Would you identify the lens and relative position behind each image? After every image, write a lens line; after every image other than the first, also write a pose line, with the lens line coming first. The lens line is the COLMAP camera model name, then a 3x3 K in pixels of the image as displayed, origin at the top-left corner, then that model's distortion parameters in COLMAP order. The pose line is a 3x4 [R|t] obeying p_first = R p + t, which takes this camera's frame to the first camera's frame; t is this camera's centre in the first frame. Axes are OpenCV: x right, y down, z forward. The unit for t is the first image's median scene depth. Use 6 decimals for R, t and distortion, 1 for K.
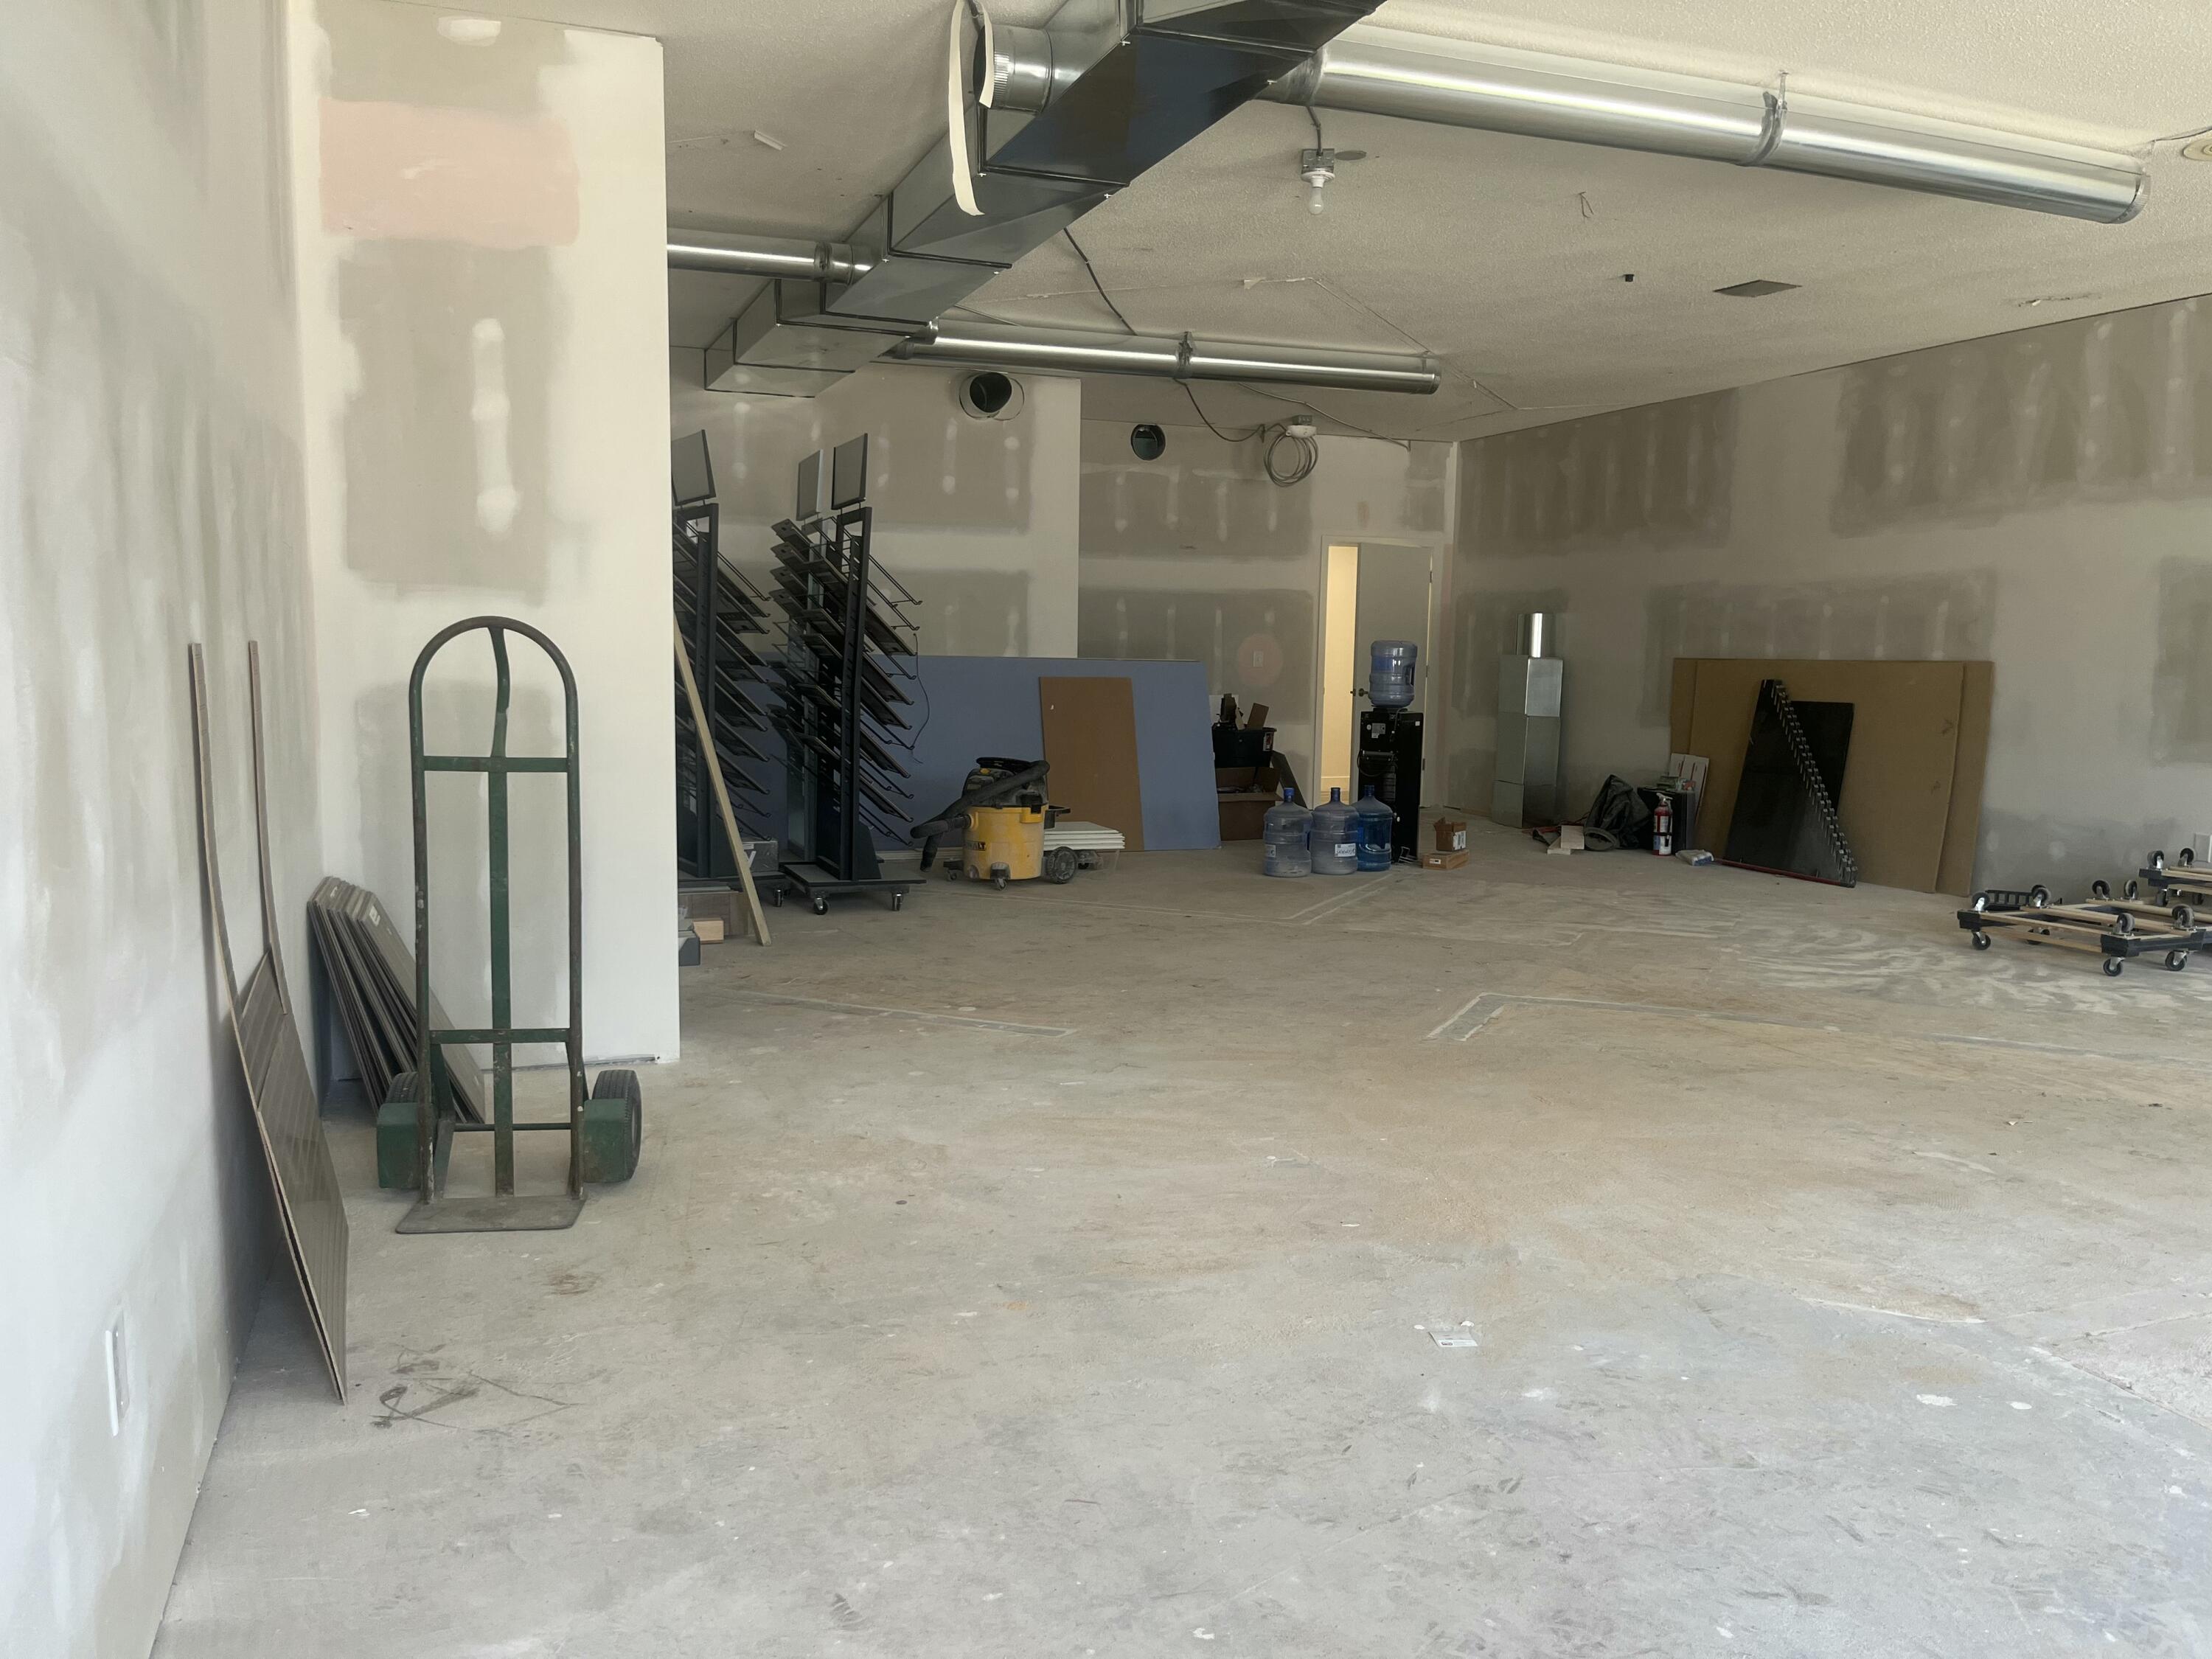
lens RADIAL K [[1686.8, 0, 1106.0], [0, 1686.8, 829.5], [0, 0, 1]] dist [0.077046, -0.100371]
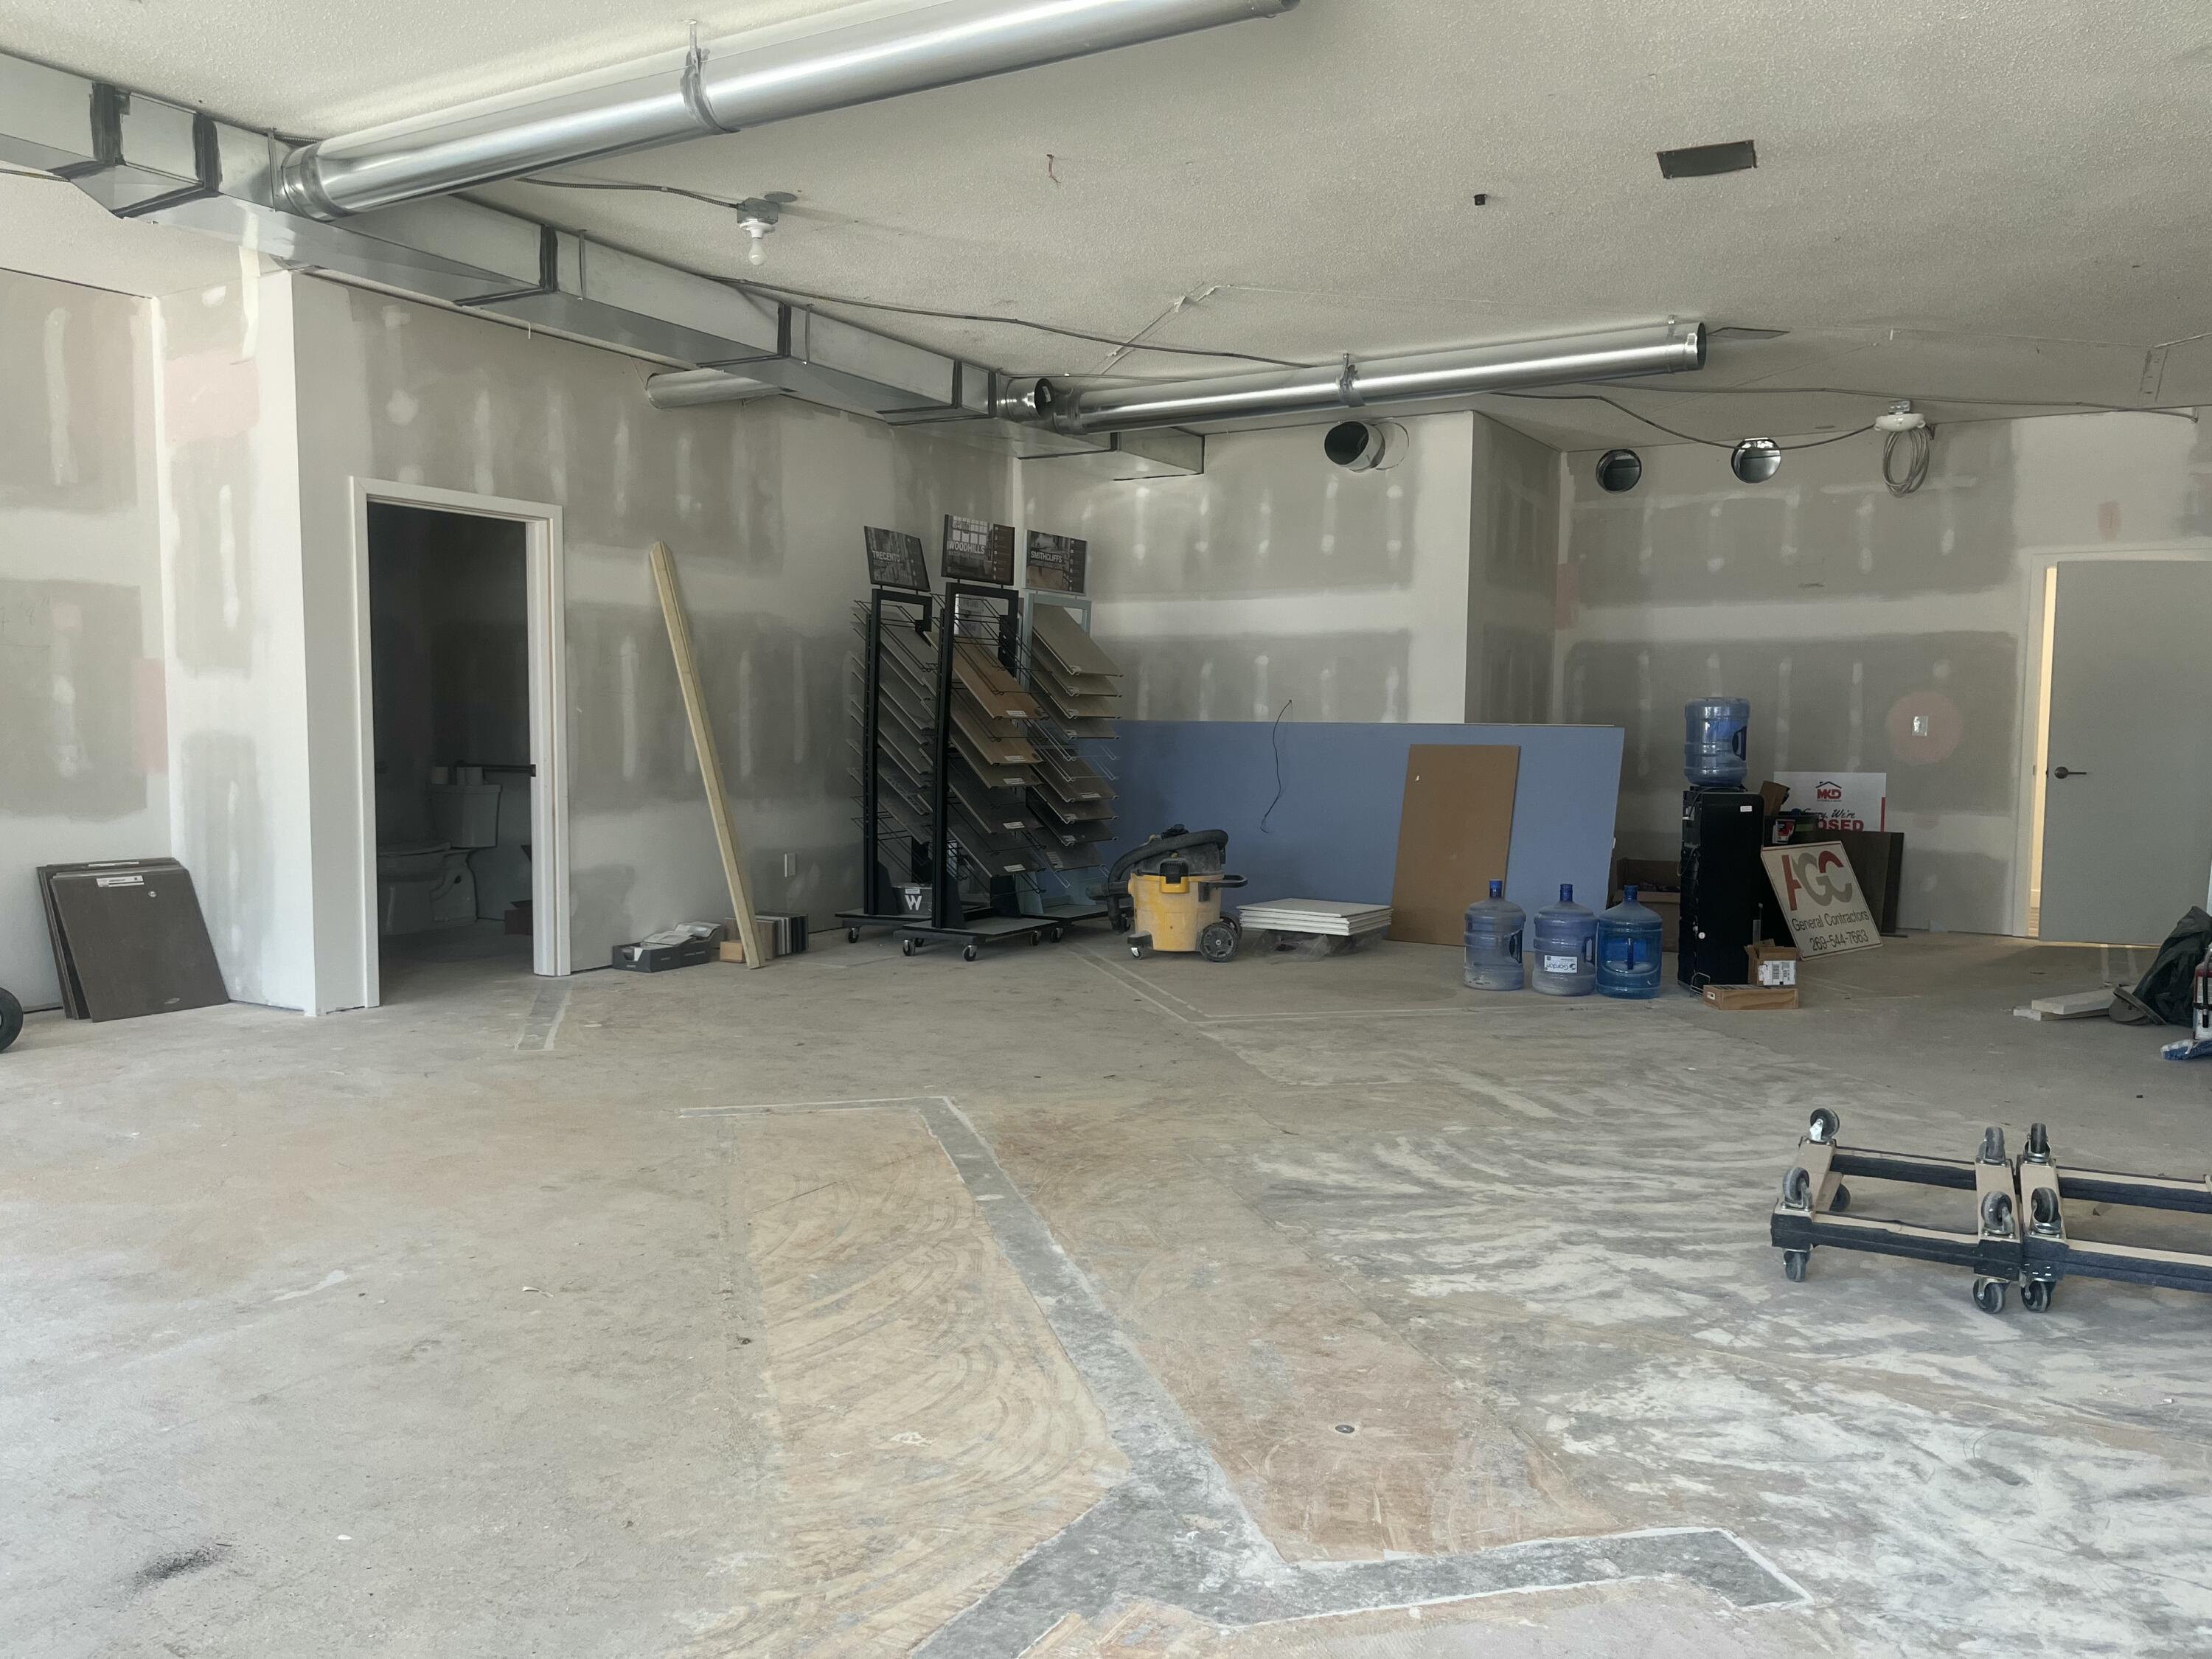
lens RADIAL K [[1686.8, 0, 1106.0], [0, 1686.8, 829.5], [0, 0, 1]] dist [0.077046, -0.100371]
pose [[0.622952, 0.043662, -0.781041, 0.597520], [-0.081371, 0.996642, -0.009186, -0.024422], [0.778016, 0.069277, 0.624413, 0.324008]]
